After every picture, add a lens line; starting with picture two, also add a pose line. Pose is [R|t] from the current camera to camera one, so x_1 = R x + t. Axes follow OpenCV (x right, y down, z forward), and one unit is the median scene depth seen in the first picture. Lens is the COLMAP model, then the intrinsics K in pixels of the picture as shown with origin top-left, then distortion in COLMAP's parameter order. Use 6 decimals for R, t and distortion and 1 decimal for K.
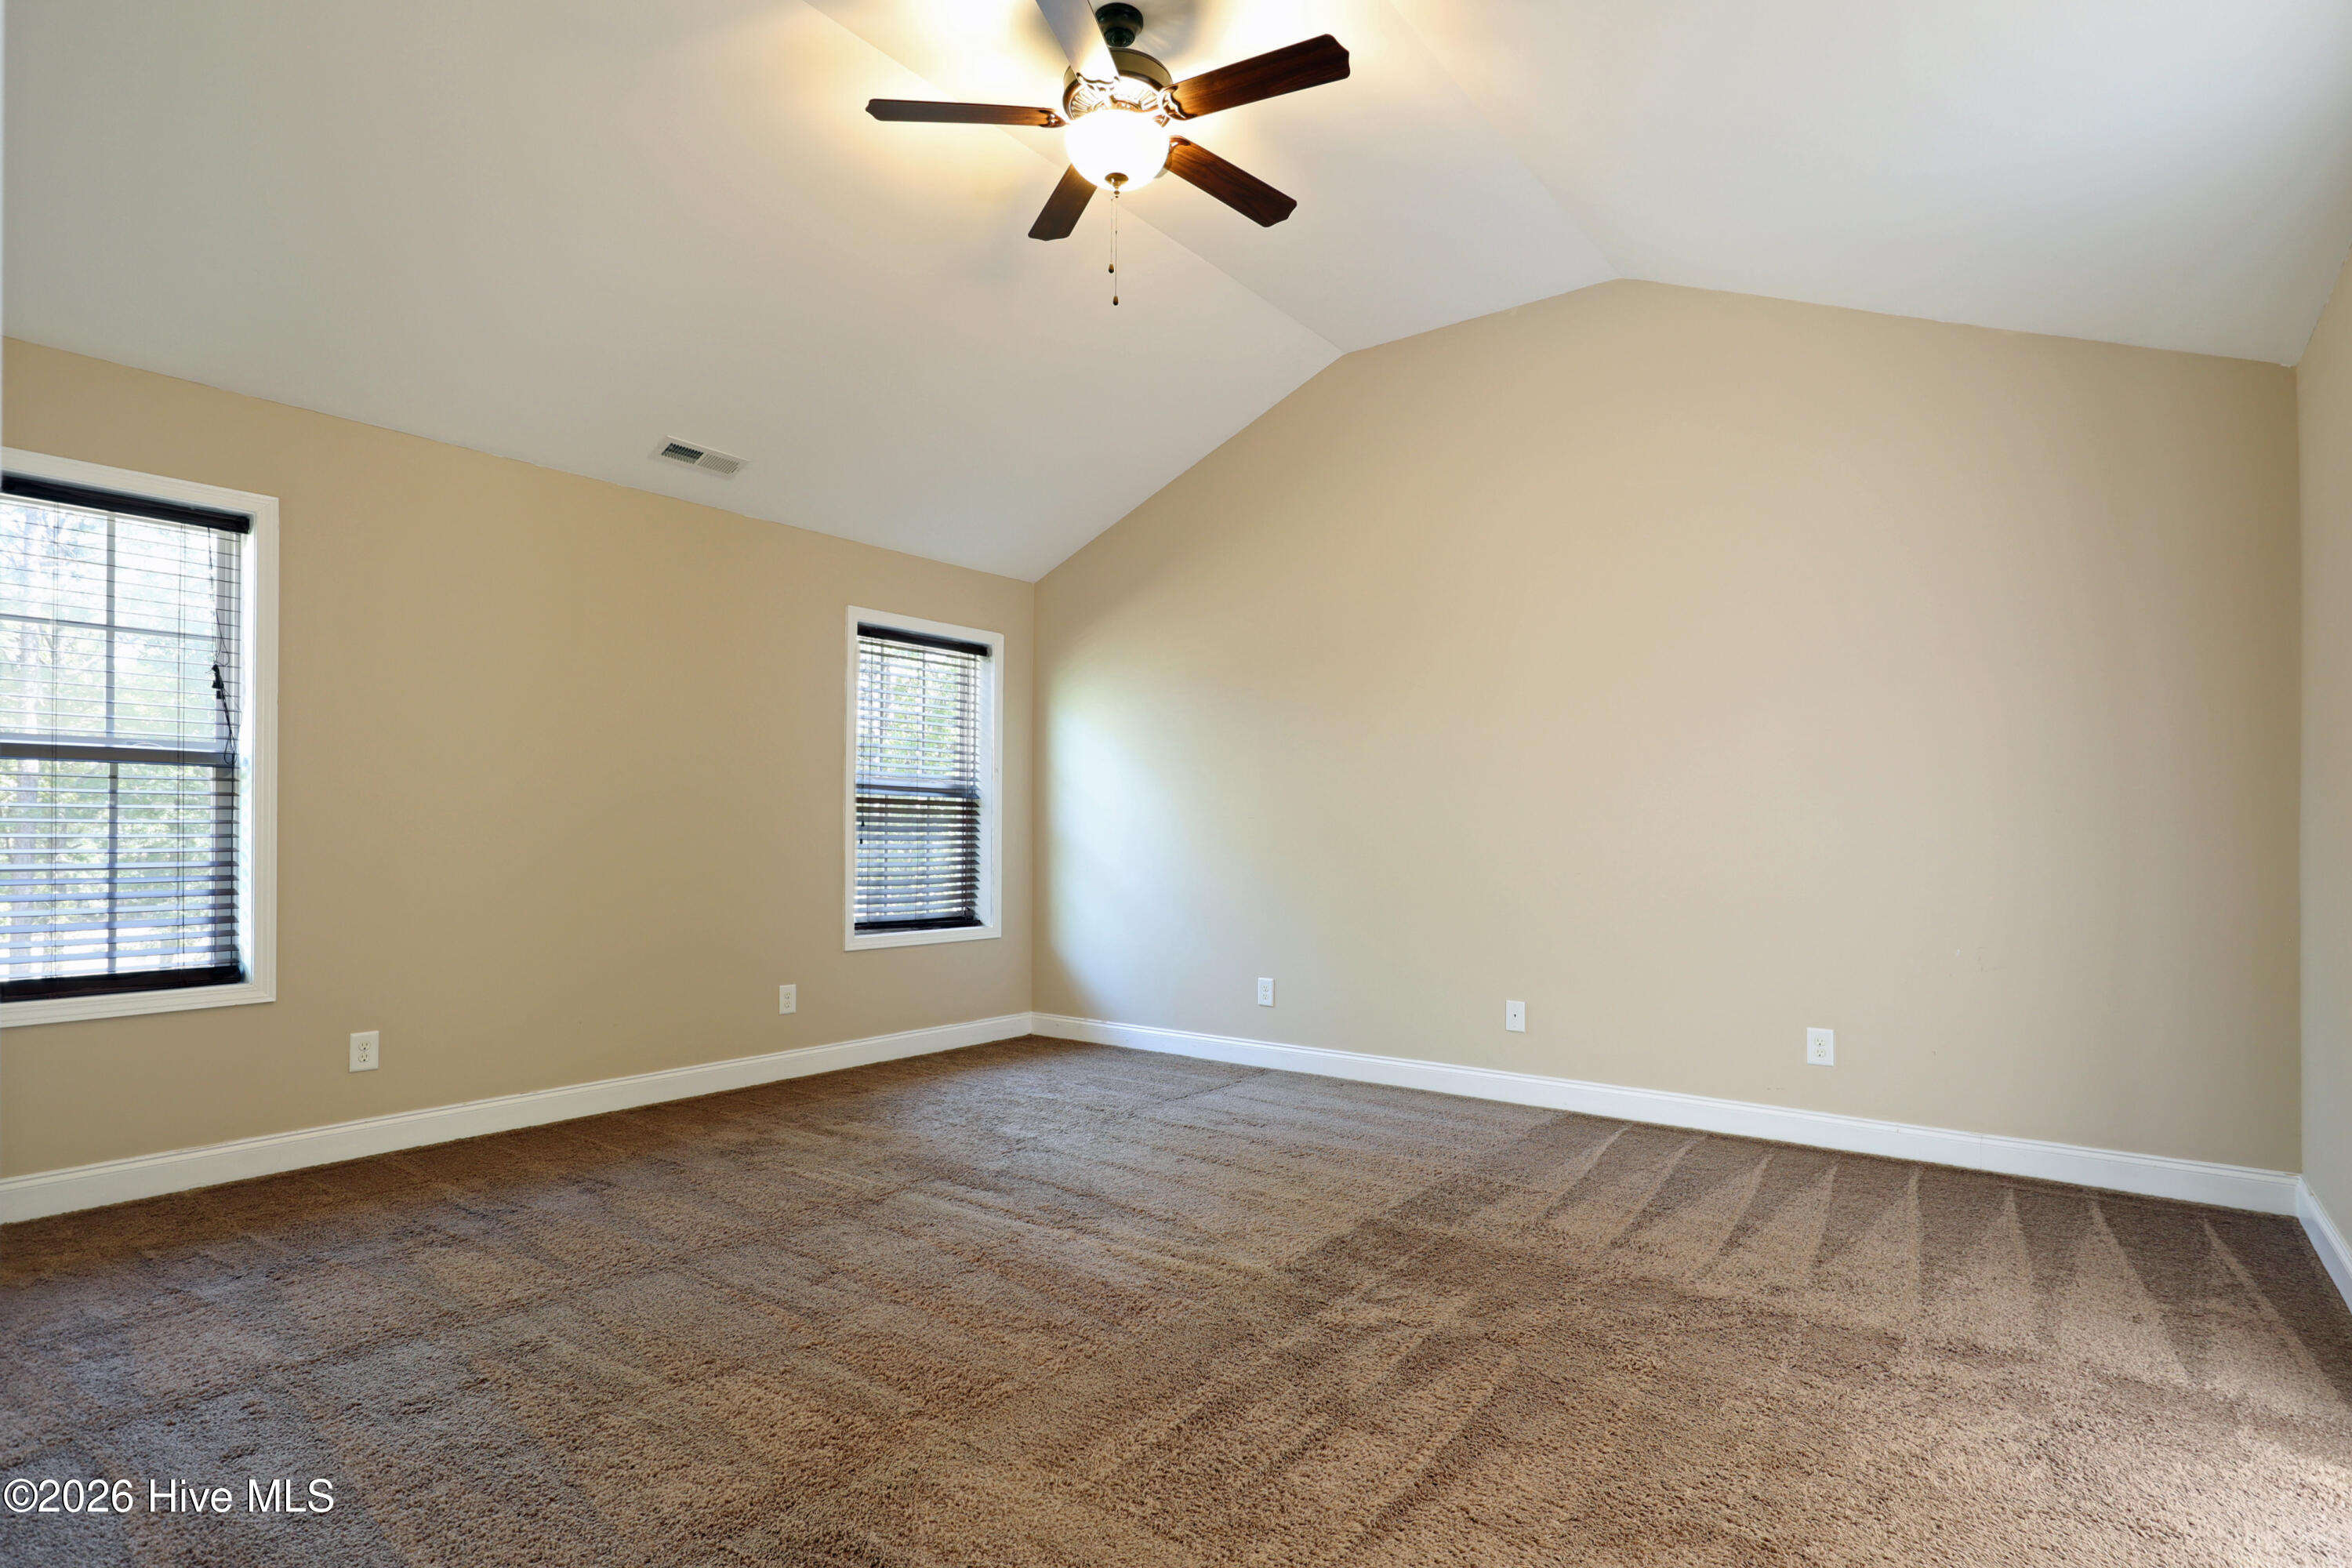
lens RADIAL K [[1197.5, 0, 1184.1], [0, 1197.5, 794.6], [0, 0, 1]] dist [-0.003417, 0.001123]
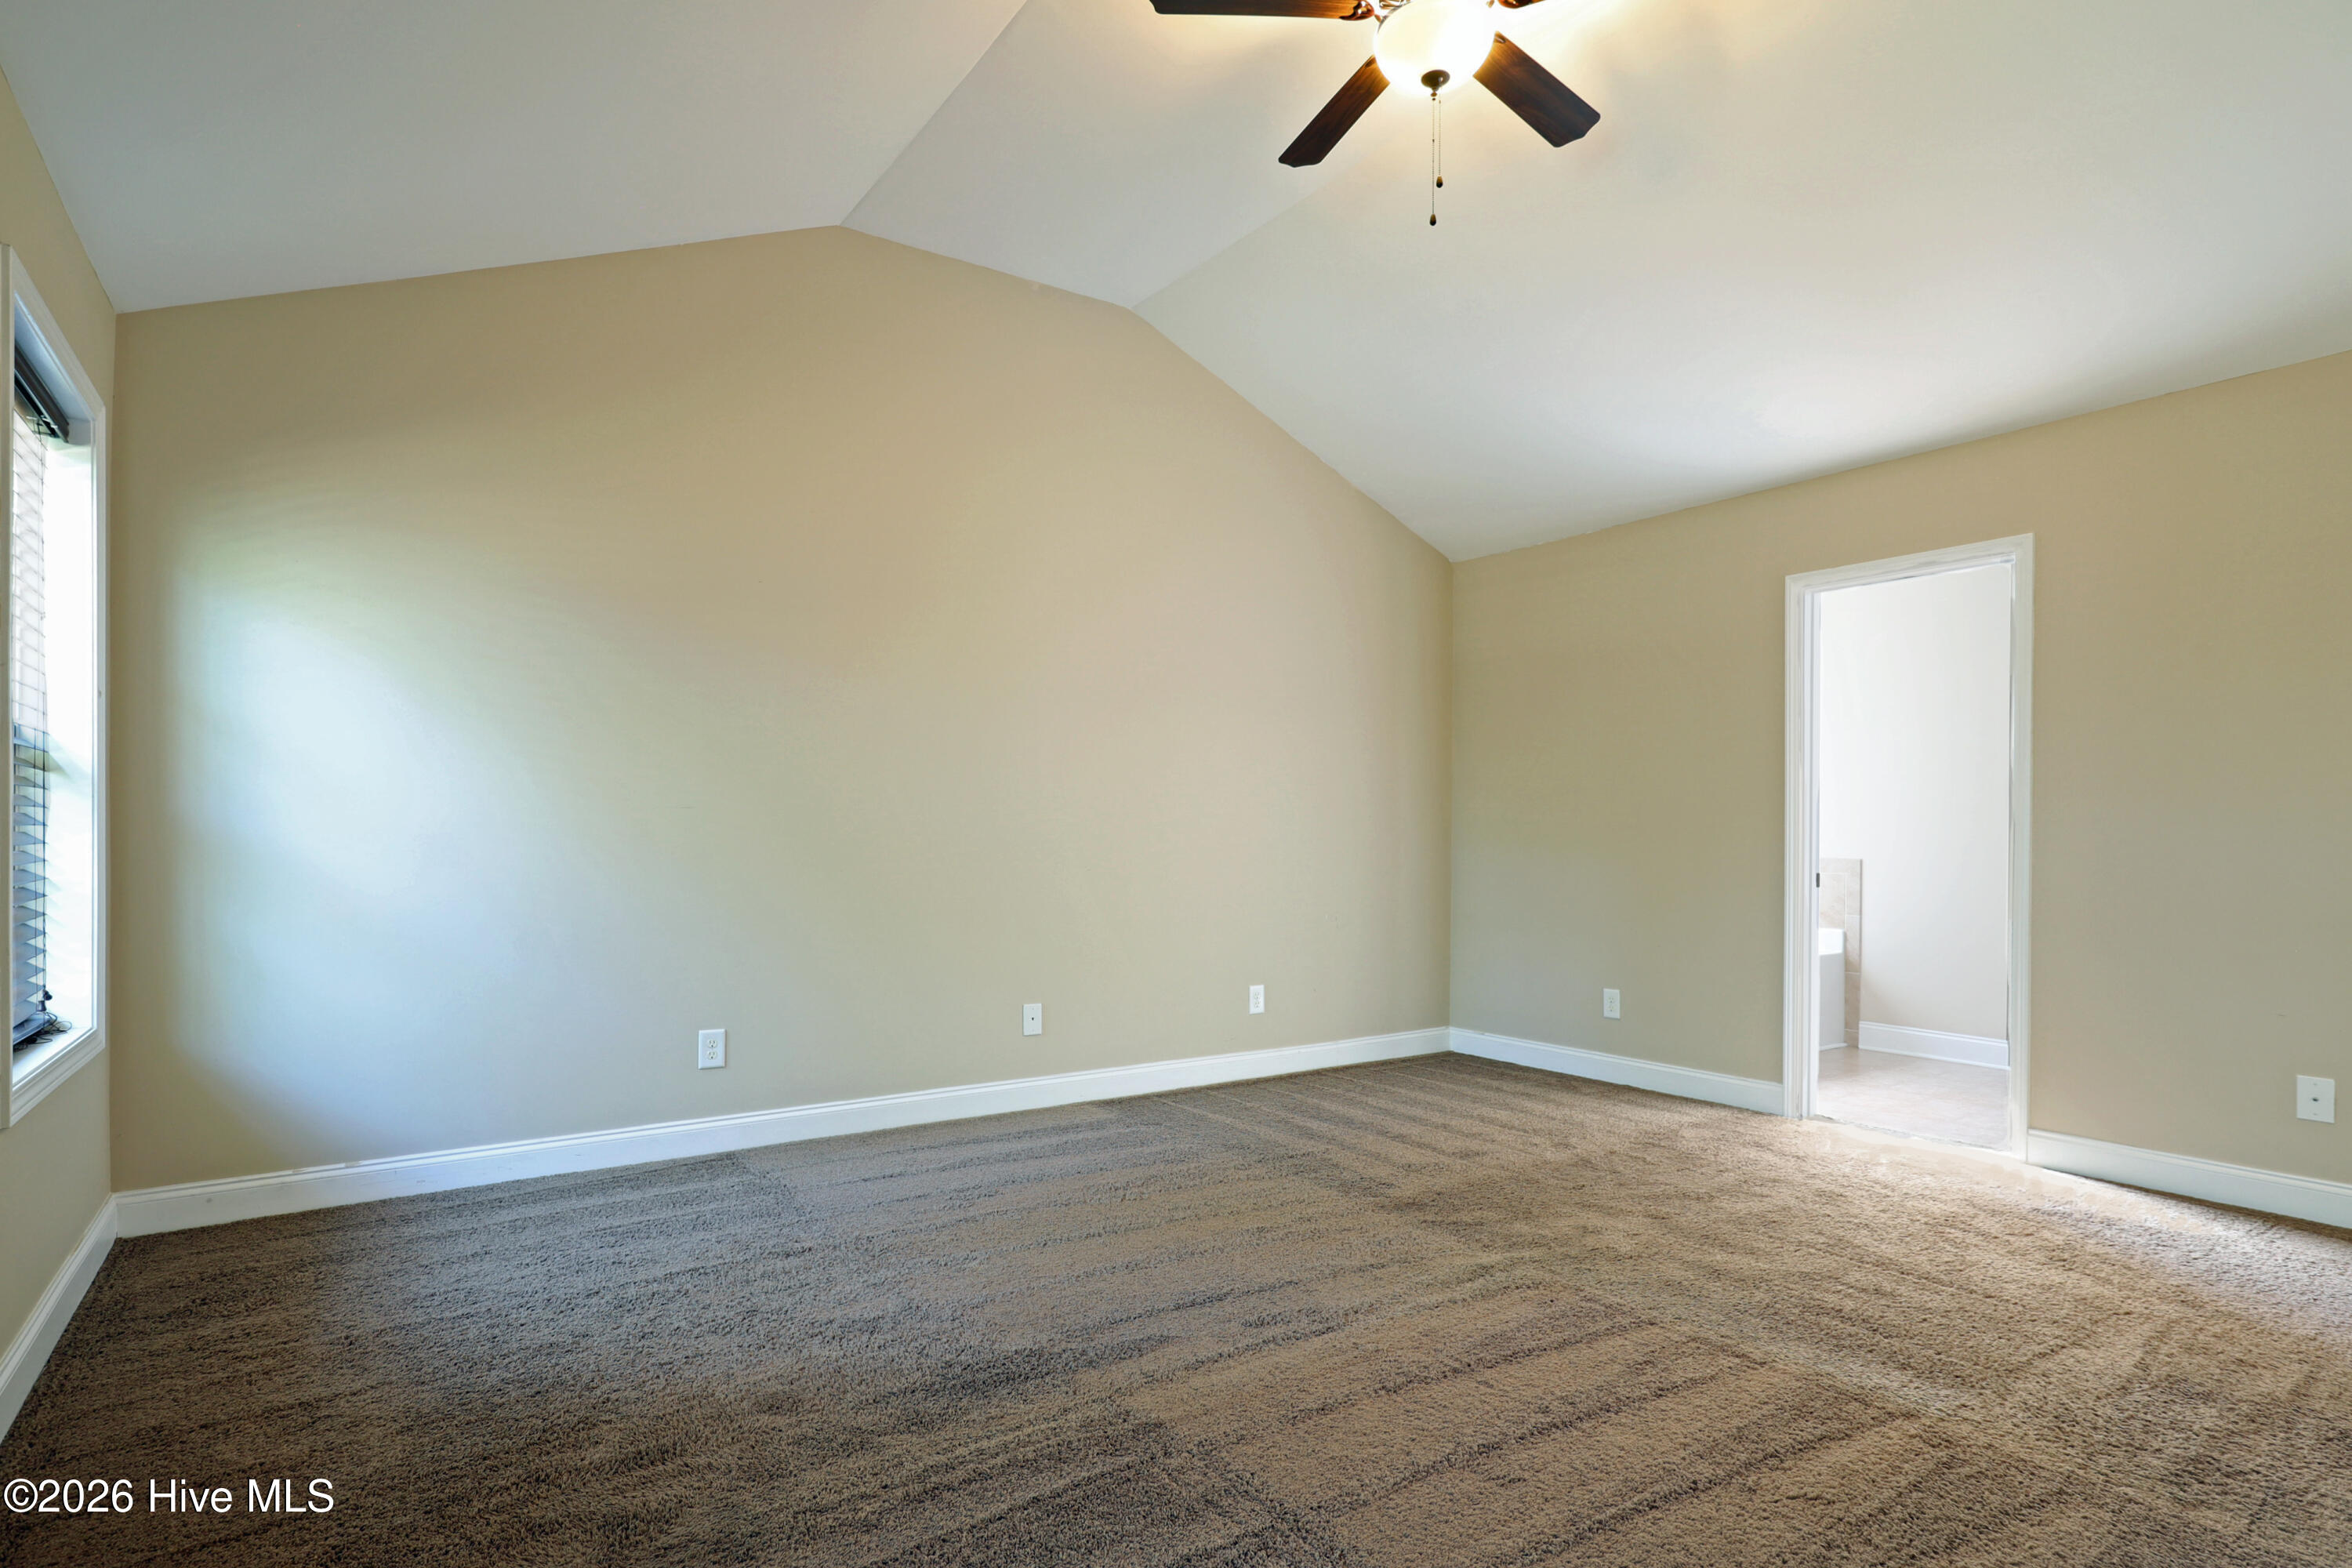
lens RADIAL K [[1197.5, 0, 1182.8], [0, 1197.5, 802.1], [0, 0, 1]] dist [-0.003417, 0.001123]
pose [[0.308442, 0.030379, 0.950758, -0.812754], [-0.032846, 0.999234, -0.021272, 0.034245], [-0.950676, -0.024667, 0.309203, 0.781521]]
